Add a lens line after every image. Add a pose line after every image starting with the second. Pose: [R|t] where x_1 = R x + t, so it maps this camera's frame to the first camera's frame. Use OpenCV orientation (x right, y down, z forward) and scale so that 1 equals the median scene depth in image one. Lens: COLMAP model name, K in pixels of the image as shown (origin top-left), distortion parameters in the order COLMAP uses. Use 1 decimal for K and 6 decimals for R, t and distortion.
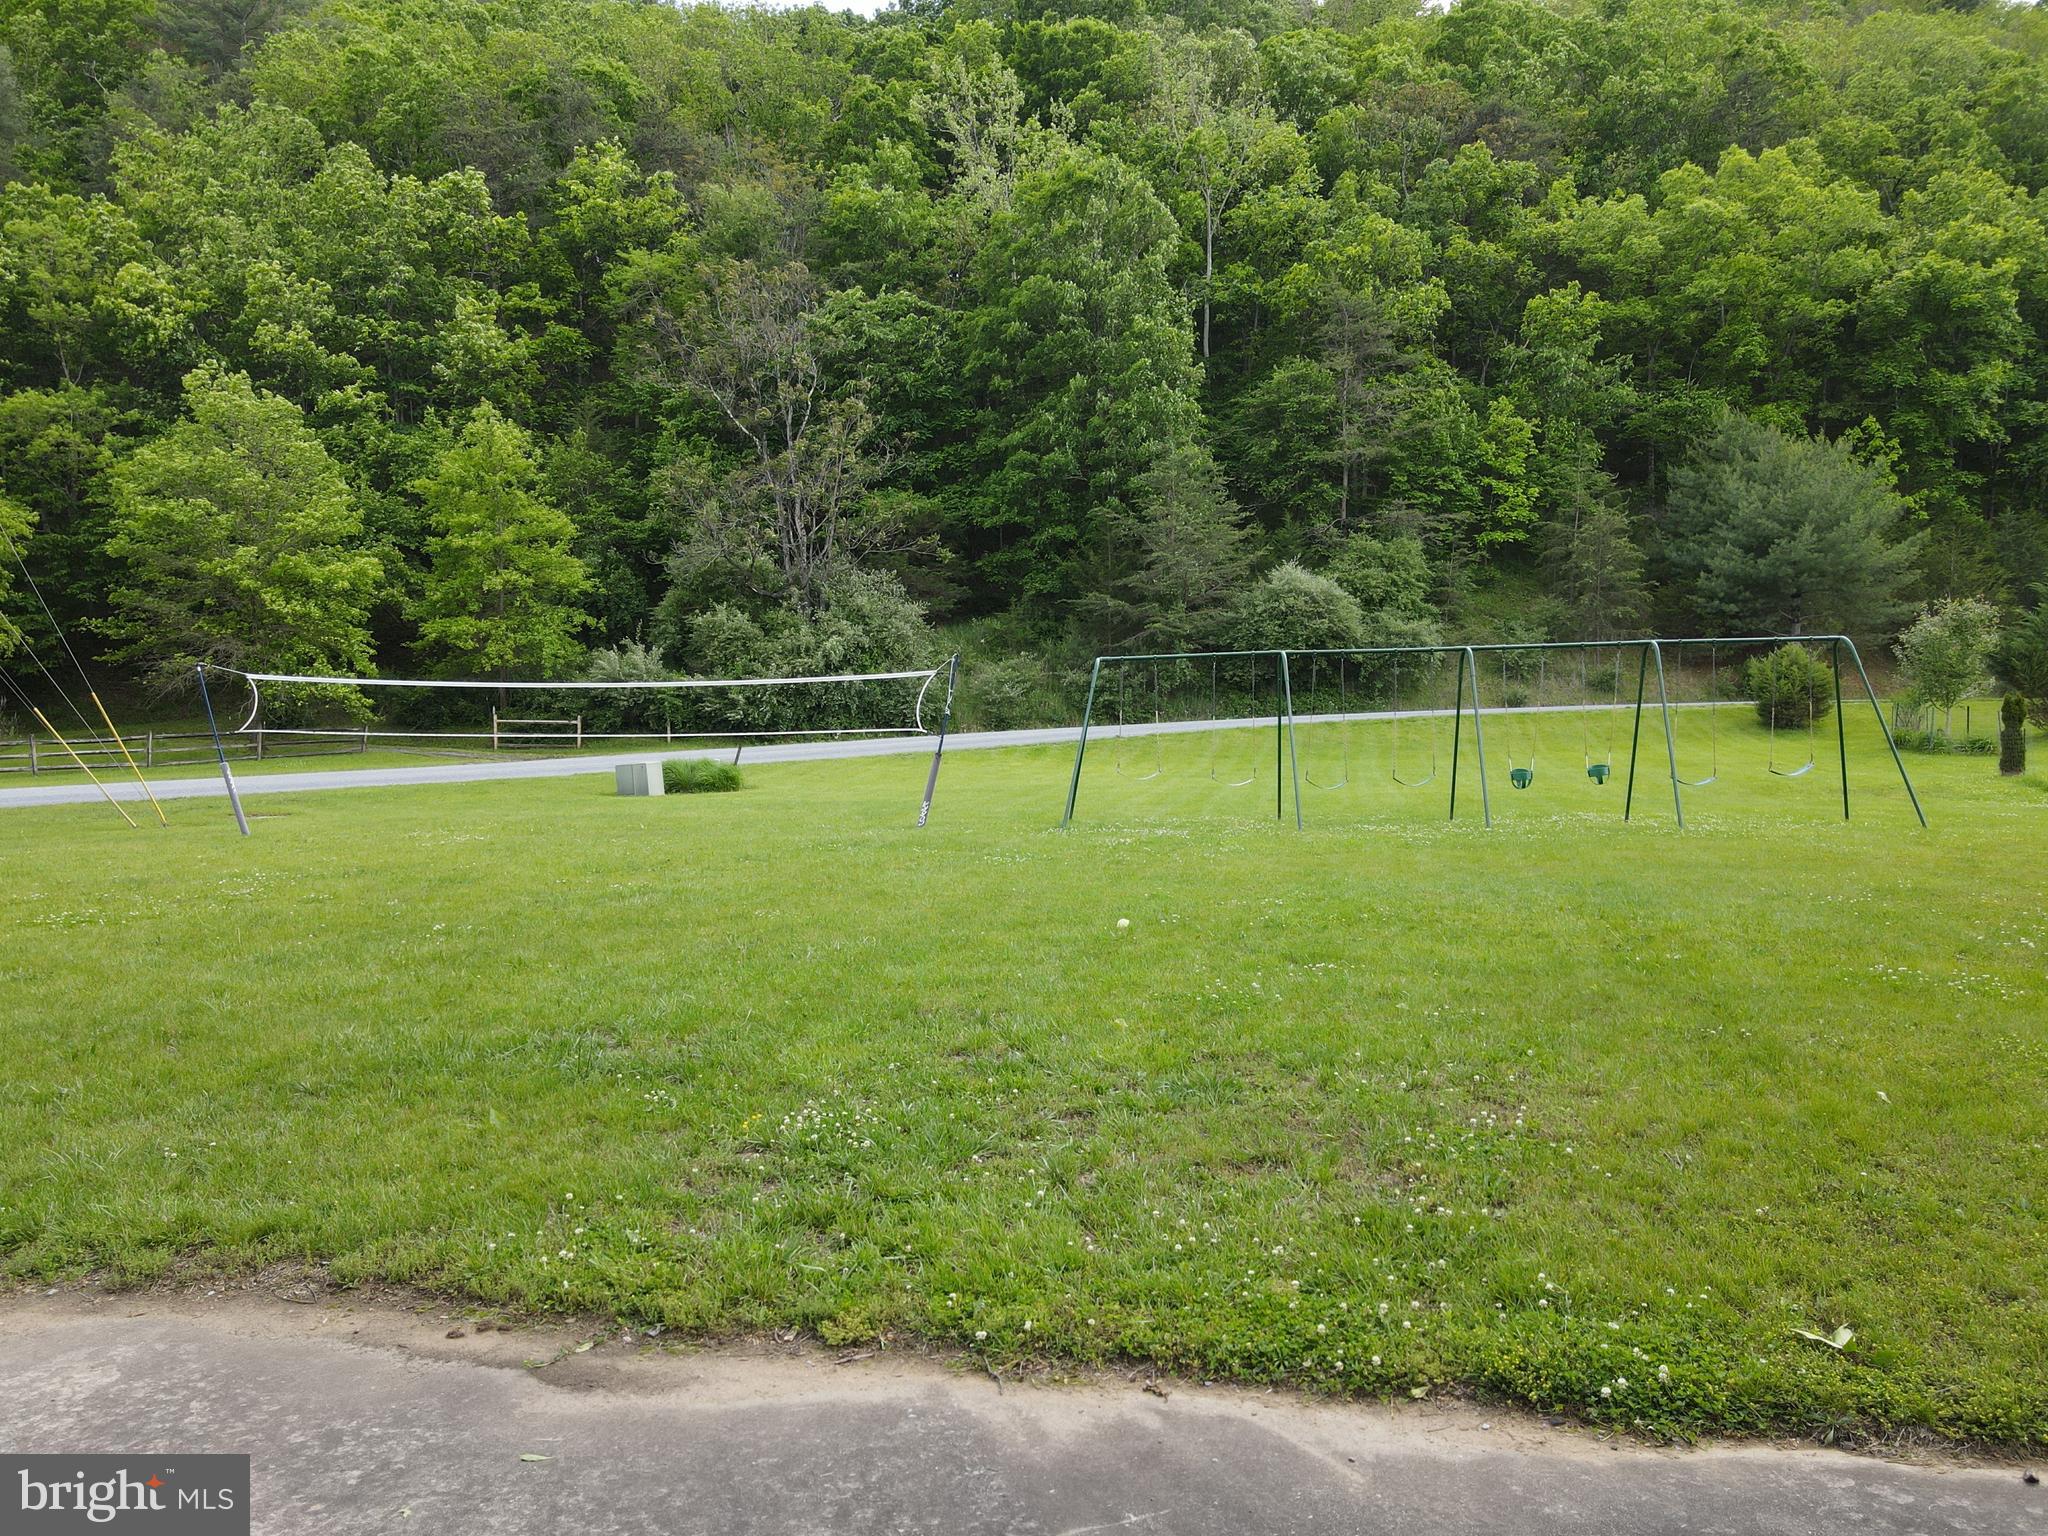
lens RADIAL K [[1483.2, 0, 1145.4], [0, 1483.2, 812.1], [0, 0, 1]] dist [0.013602, 0.009700]
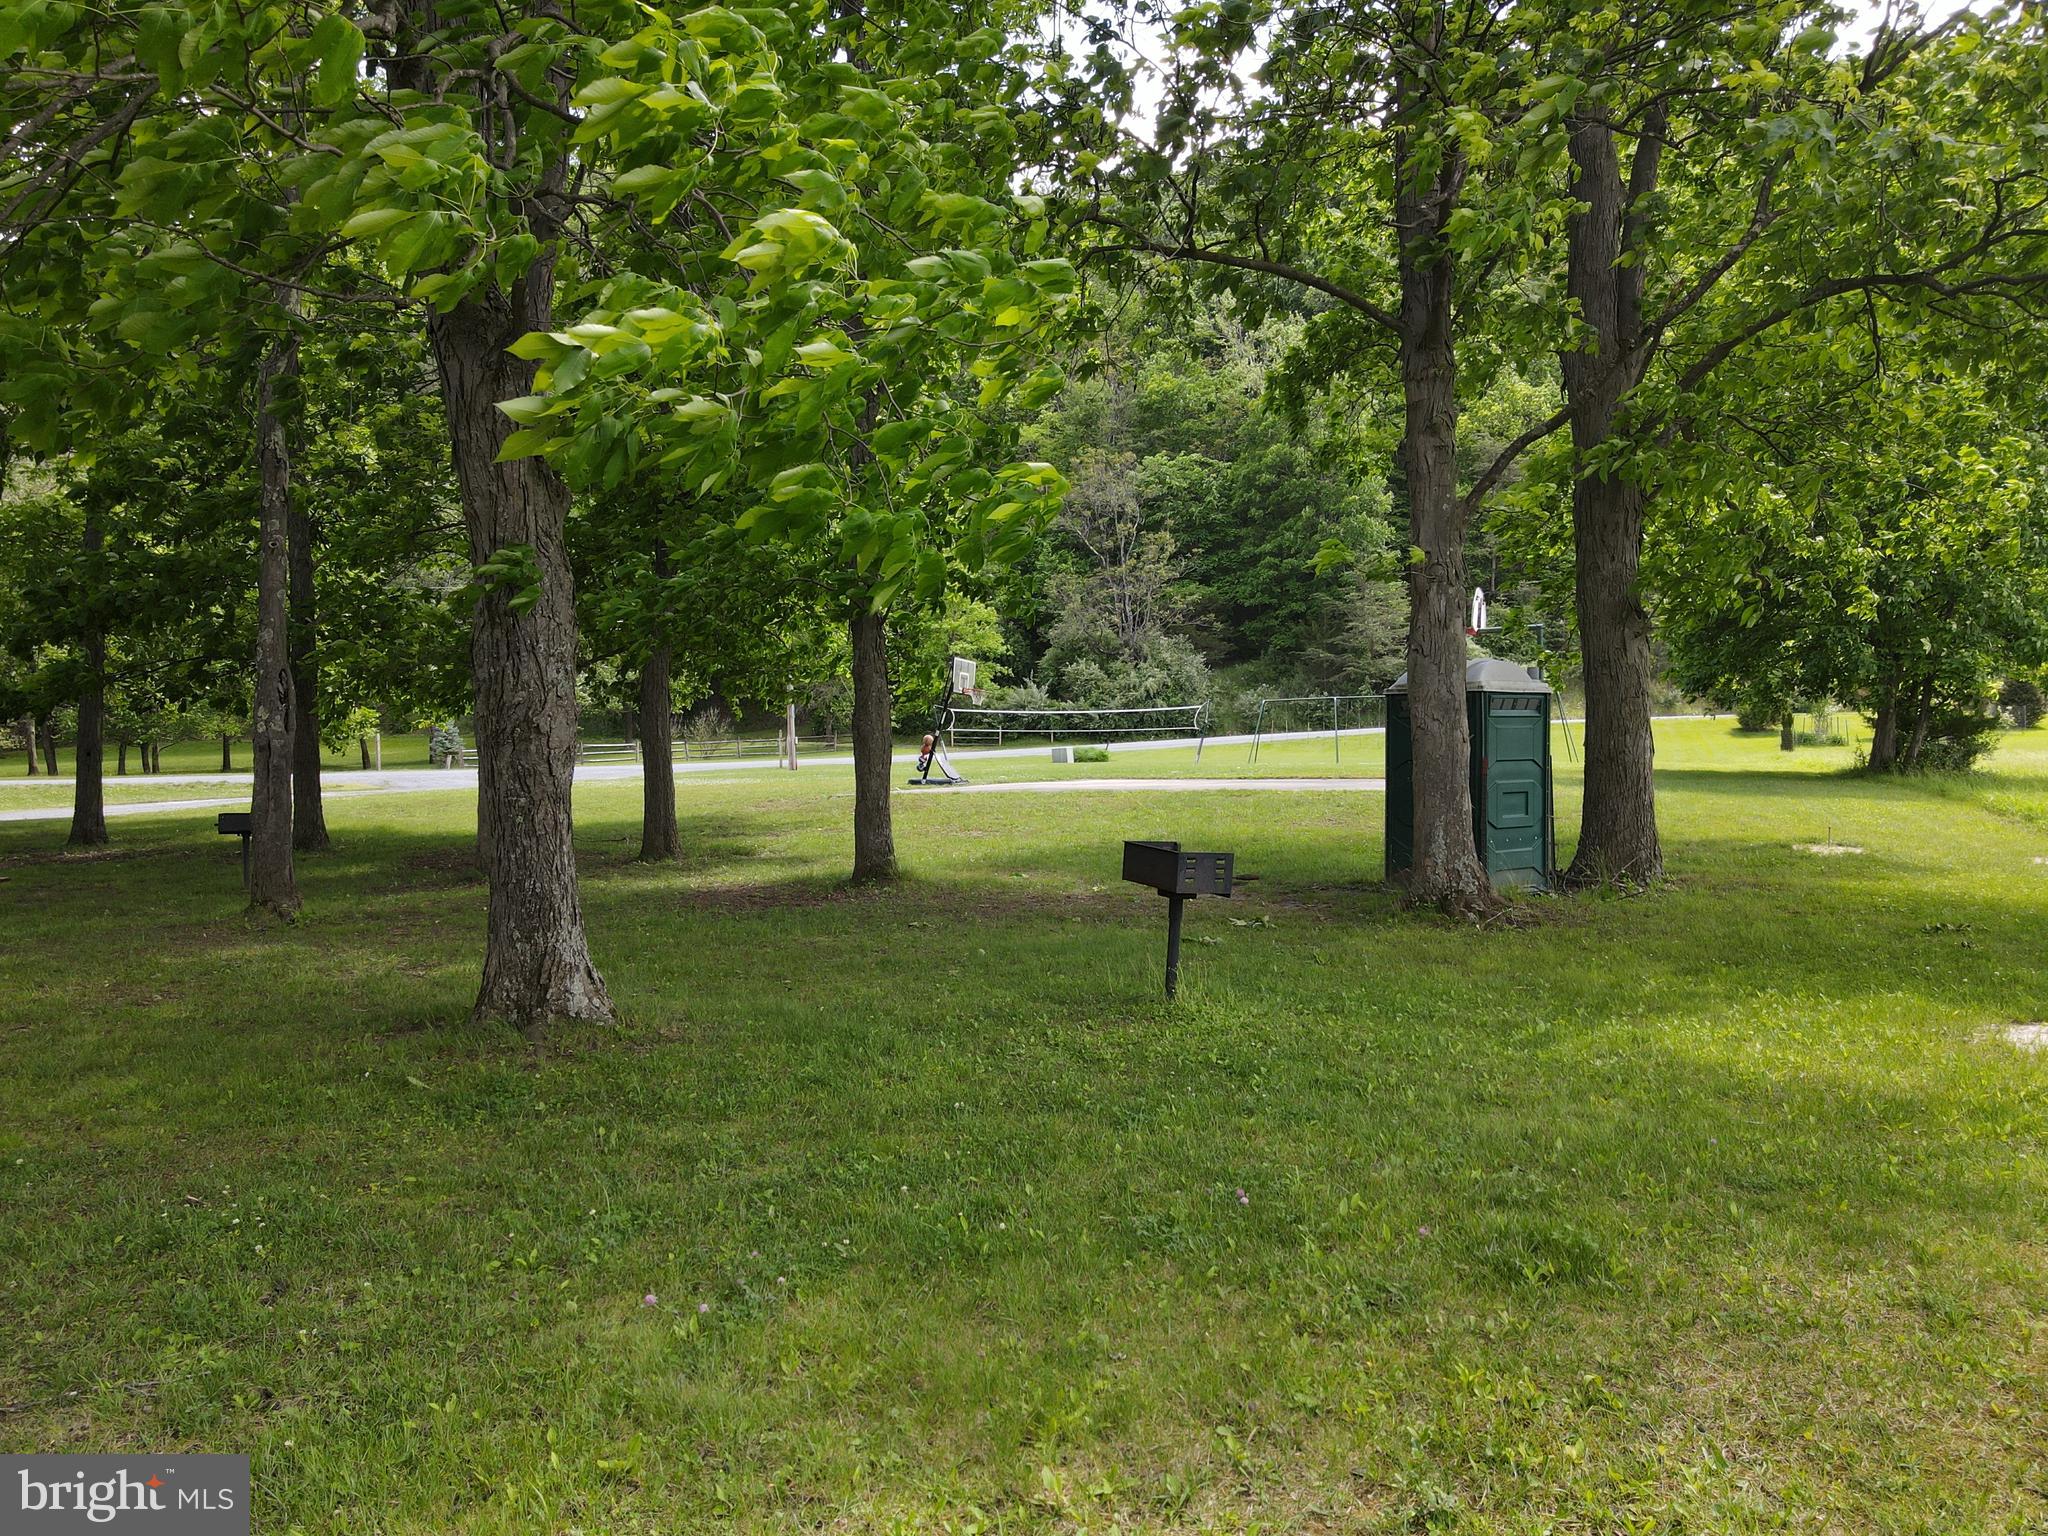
lens RADIAL K [[1483.2, 0, 958.2], [0, 1483.2, 748.5], [0, 0, 1]] dist [0.013602, 0.009700]
pose [[0.953020, 0.001109, -0.302904, 0.076998], [-0.017131, 0.998590, -0.050241, 0.041109], [0.302422, 0.053070, 0.951696, -0.559842]]
